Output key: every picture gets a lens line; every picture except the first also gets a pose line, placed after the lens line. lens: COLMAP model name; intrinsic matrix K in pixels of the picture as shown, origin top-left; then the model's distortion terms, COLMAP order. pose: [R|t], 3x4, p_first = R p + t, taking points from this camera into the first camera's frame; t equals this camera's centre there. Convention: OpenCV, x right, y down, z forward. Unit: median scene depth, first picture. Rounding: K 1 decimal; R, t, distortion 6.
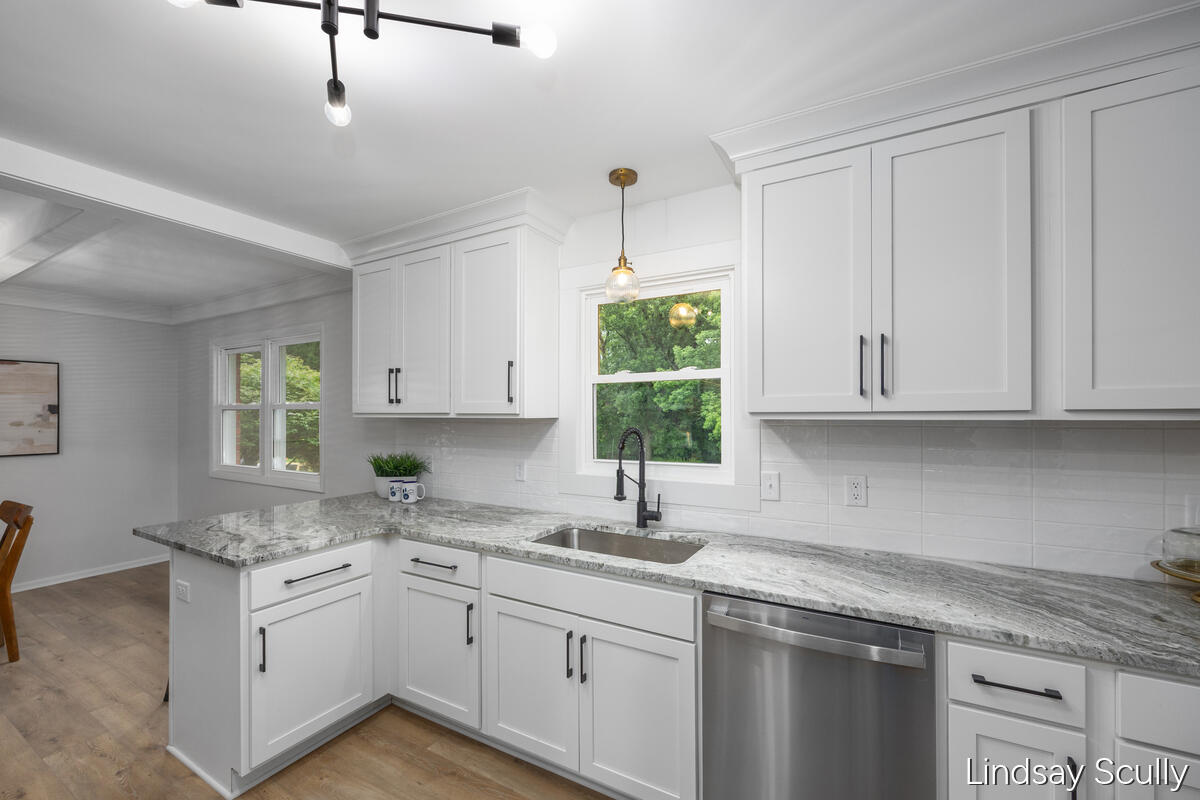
lens RADIAL K [[486.2, 0, 612.1], [0, 486.2, 414.7], [0, 0, 1]] dist [-0.000999, 0.000096]
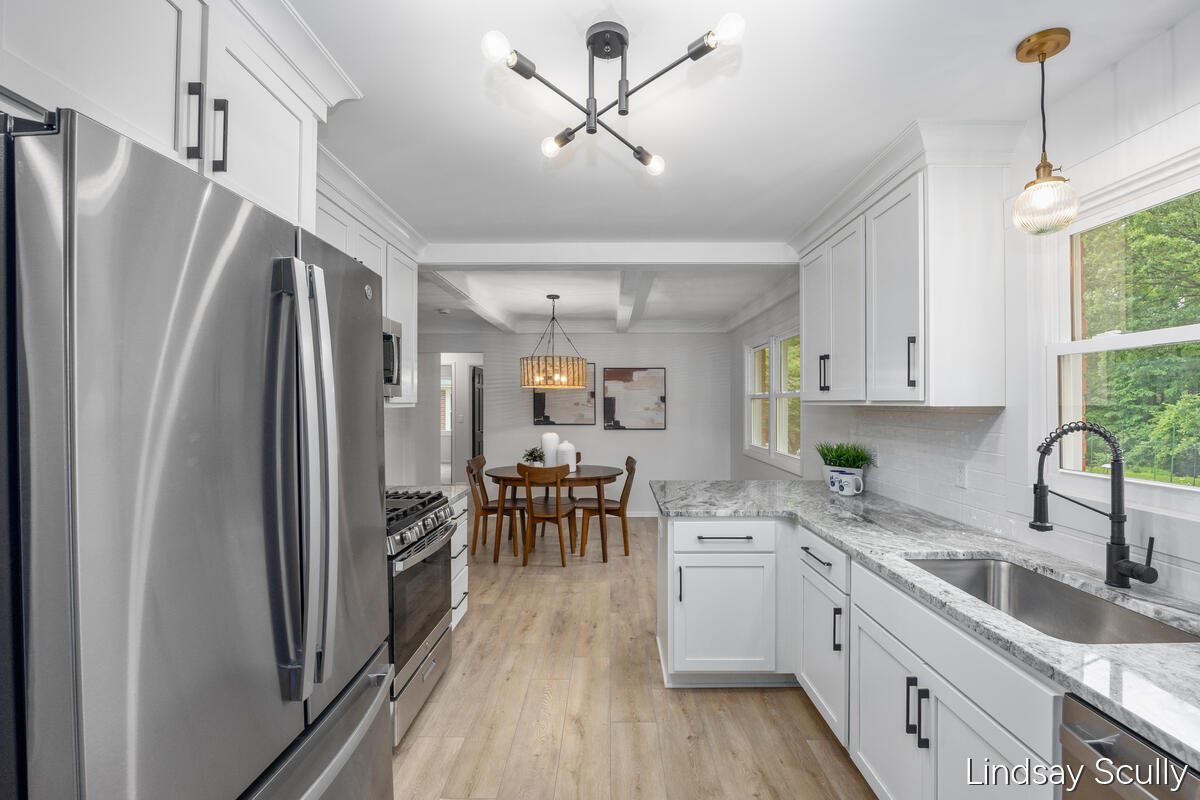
lens RADIAL K [[526.6, 0, 599.4], [0, 526.6, 404.9], [0, 0, 1]] dist [-0.014253, 0.000432]
pose [[0.469032, 0.001719, -0.883179, 0.330742], [0.002432, 0.999992, 0.003238, 0.000891], [0.883178, -0.003667, 0.469024, 0.122072]]
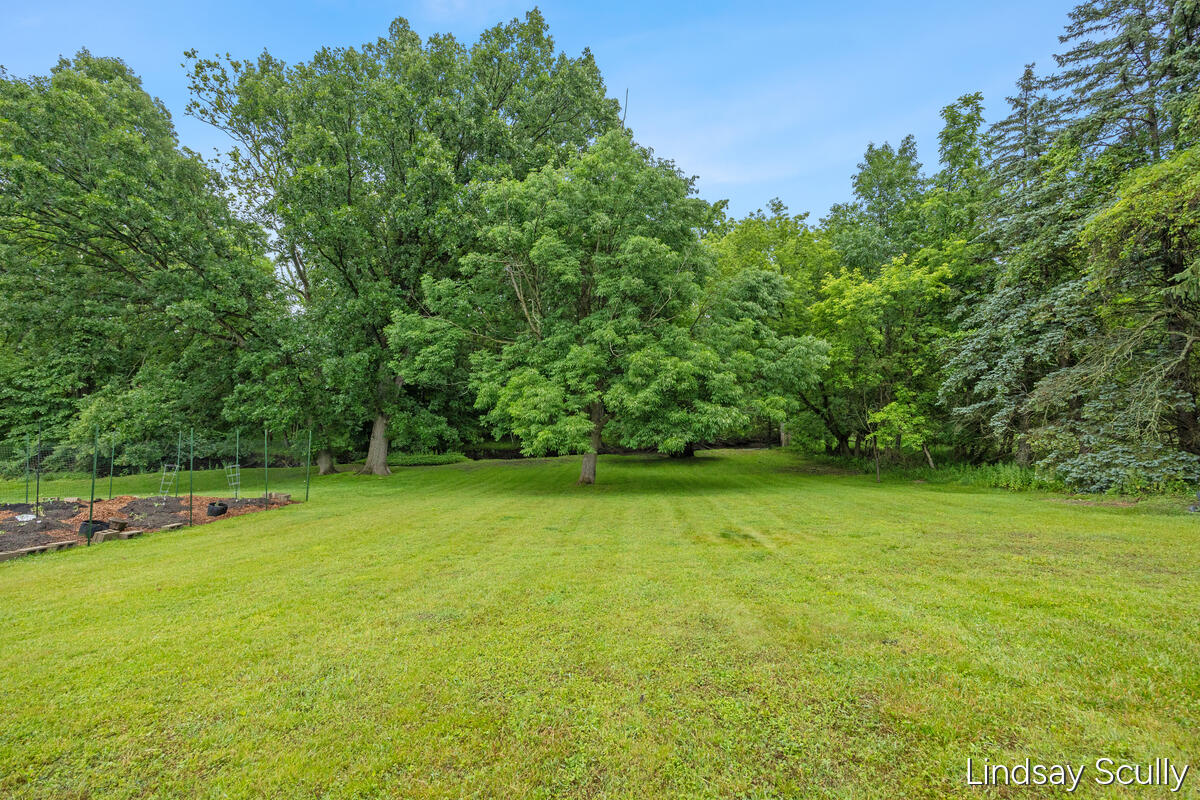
lens RADIAL K [[486.2, 0, 606.3], [0, 486.2, 407.9], [0, 0, 1]] dist [-0.000999, 0.000096]
pose [[0.878369, -0.019541, 0.477584, 0.334647], [0.009349, 0.999675, 0.023708, 0.136775], [-0.477892, -0.016360, 0.878266, 3.332580]]
